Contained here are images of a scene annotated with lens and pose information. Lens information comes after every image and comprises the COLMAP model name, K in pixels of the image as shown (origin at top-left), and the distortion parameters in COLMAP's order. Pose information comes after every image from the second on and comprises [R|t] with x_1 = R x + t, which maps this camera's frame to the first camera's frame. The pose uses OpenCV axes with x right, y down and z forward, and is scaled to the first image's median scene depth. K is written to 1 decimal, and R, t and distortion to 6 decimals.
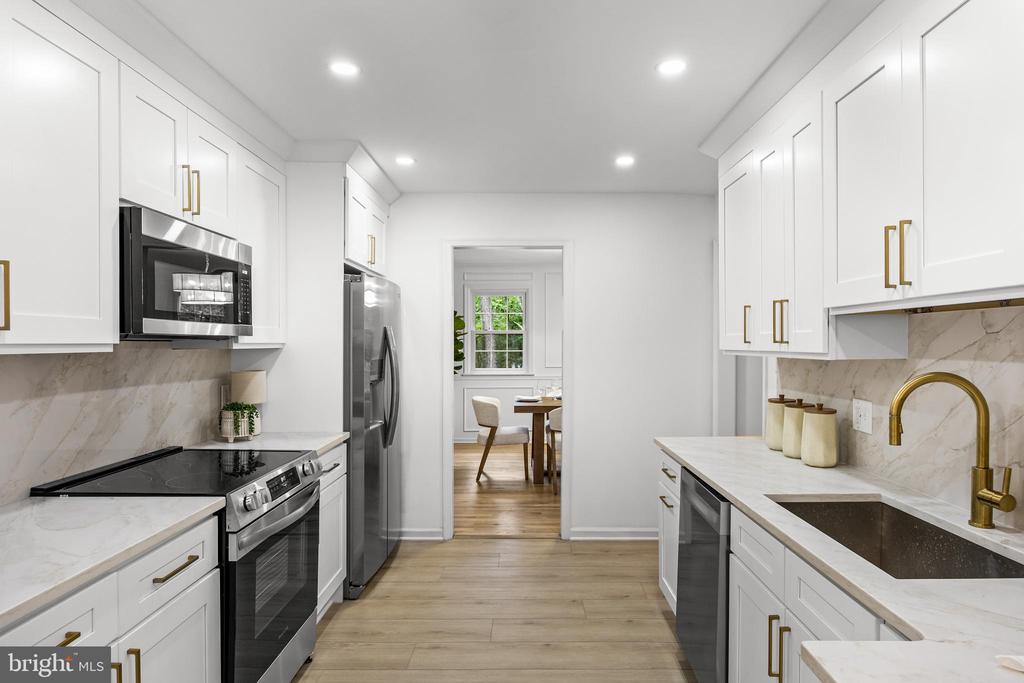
lens RADIAL K [[579.0, 0, 514.4], [0, 579.0, 343.4], [0, 0, 1]] dist [0.009363, -0.005908]
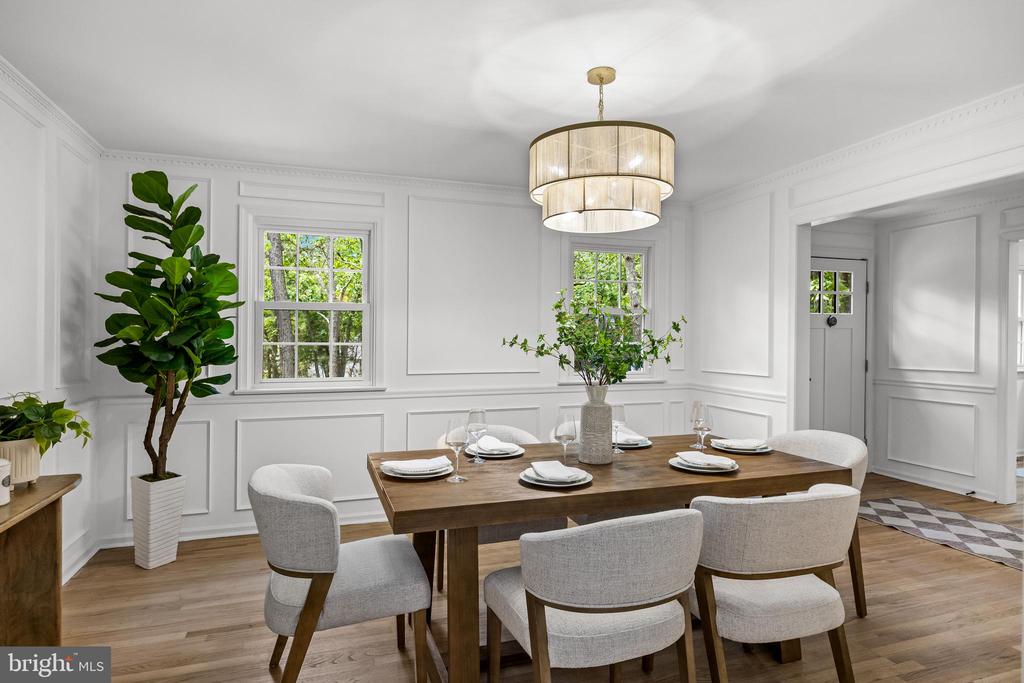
lens RADIAL K [[579.0, 0, 513.4], [0, 579.0, 342.3], [0, 0, 1]] dist [0.009363, -0.005908]
pose [[0.944477, 0.005736, 0.328528, -0.031829], [-0.006098, 0.999981, 0.000071, 0.012176], [-0.328521, -0.002071, 0.944494, 0.507564]]
